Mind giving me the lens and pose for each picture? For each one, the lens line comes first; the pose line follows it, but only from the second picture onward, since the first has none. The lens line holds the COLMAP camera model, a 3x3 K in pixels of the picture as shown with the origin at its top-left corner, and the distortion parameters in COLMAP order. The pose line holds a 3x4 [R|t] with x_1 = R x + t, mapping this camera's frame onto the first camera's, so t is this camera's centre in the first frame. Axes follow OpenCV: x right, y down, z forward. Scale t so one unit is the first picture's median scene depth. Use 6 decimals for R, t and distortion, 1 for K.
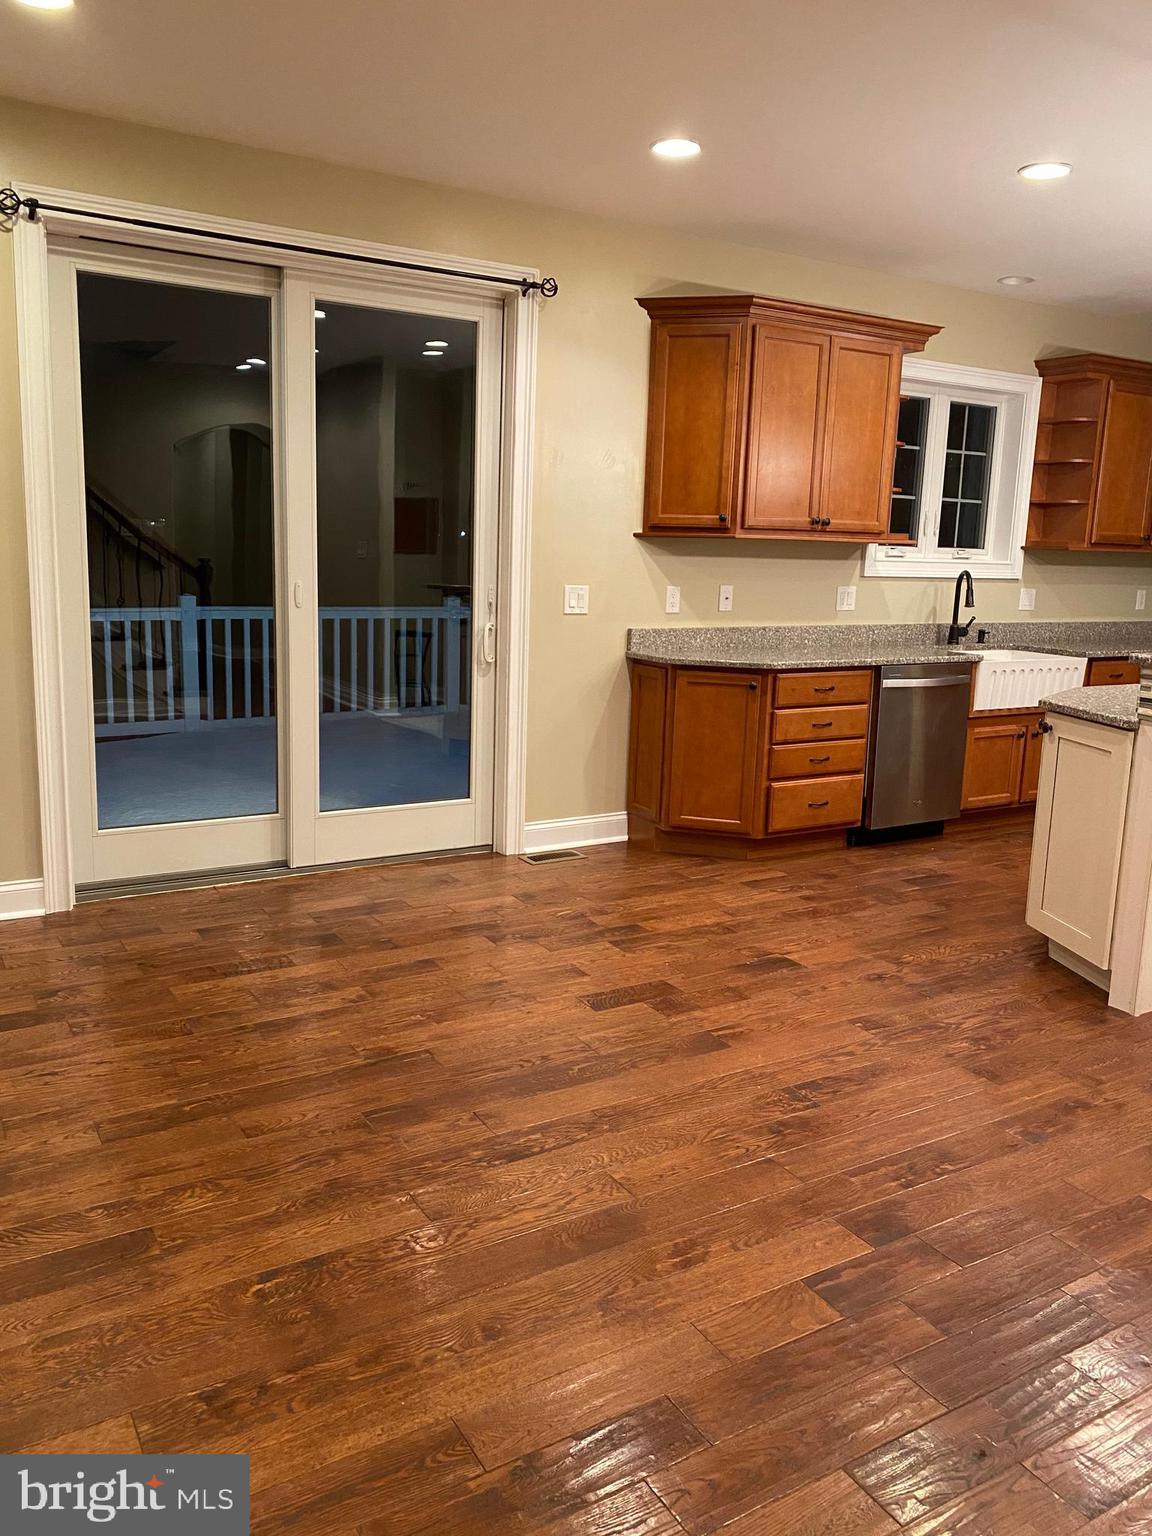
lens RADIAL K [[1164.3, 0, 567.7], [0, 1164.3, 754.8], [0, 0, 1]] dist [0.044074, -0.060007]
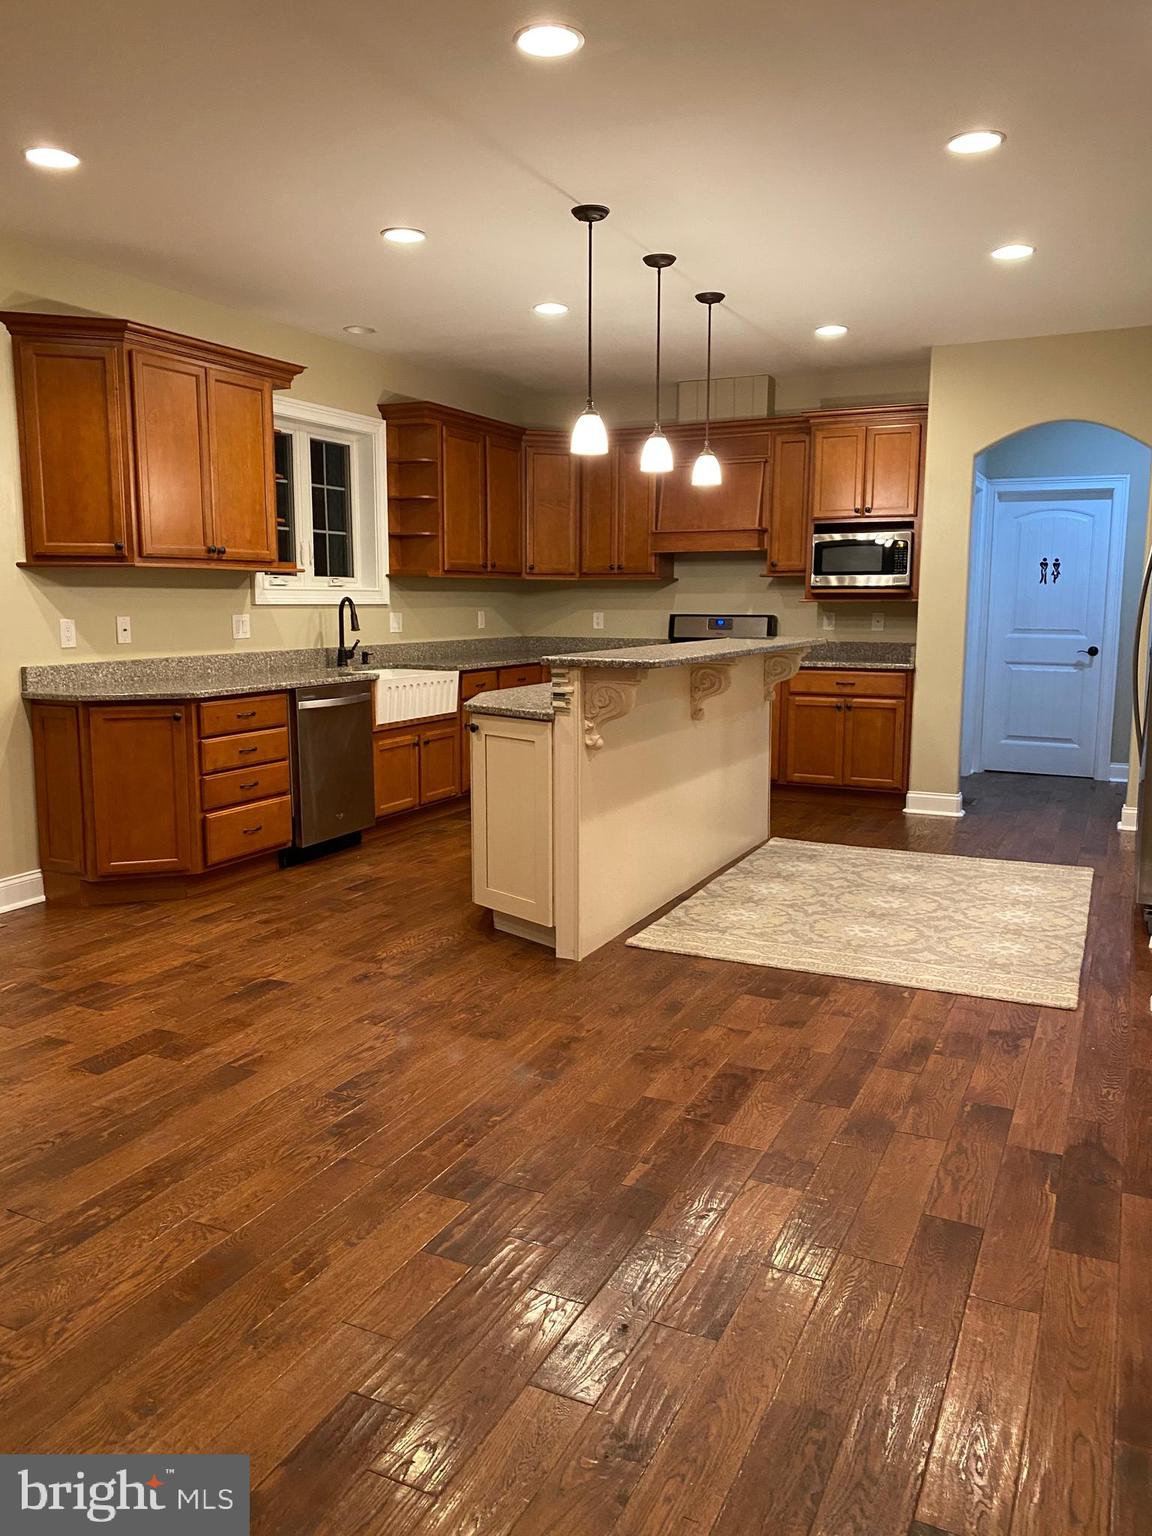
lens RADIAL K [[1164.3, 0, 570.5], [0, 1164.3, 751.3], [0, 0, 1]] dist [0.044074, -0.060007]
pose [[0.836419, -0.102552, 0.538411, -0.105951], [0.120964, 0.992656, 0.001156, 0.008394], [-0.534575, 0.064161, 0.842682, 0.004080]]
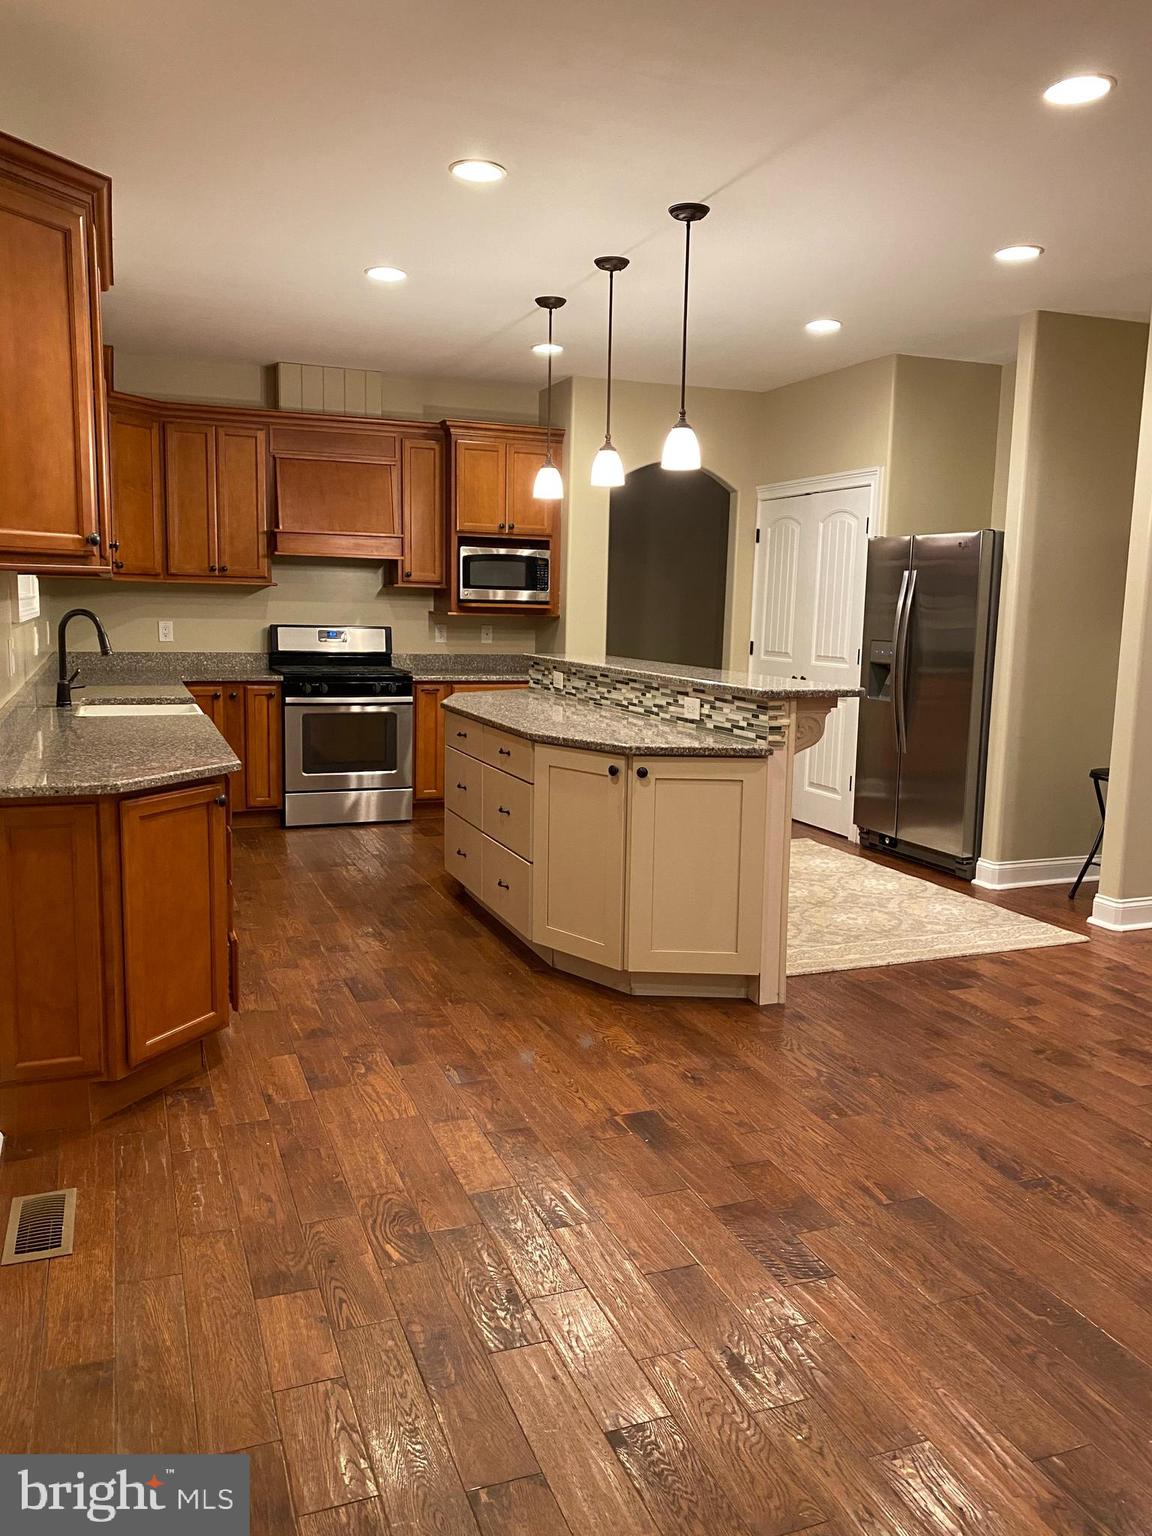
lens RADIAL K [[1164.3, 0, 571.4], [0, 1164.3, 760.6], [0, 0, 1]] dist [0.044074, -0.060007]
pose [[0.163736, -0.163462, 0.972867, -0.492410], [0.159829, 0.977543, 0.137348, -0.156834], [-0.973471, 0.133004, 0.186185, 0.769369]]
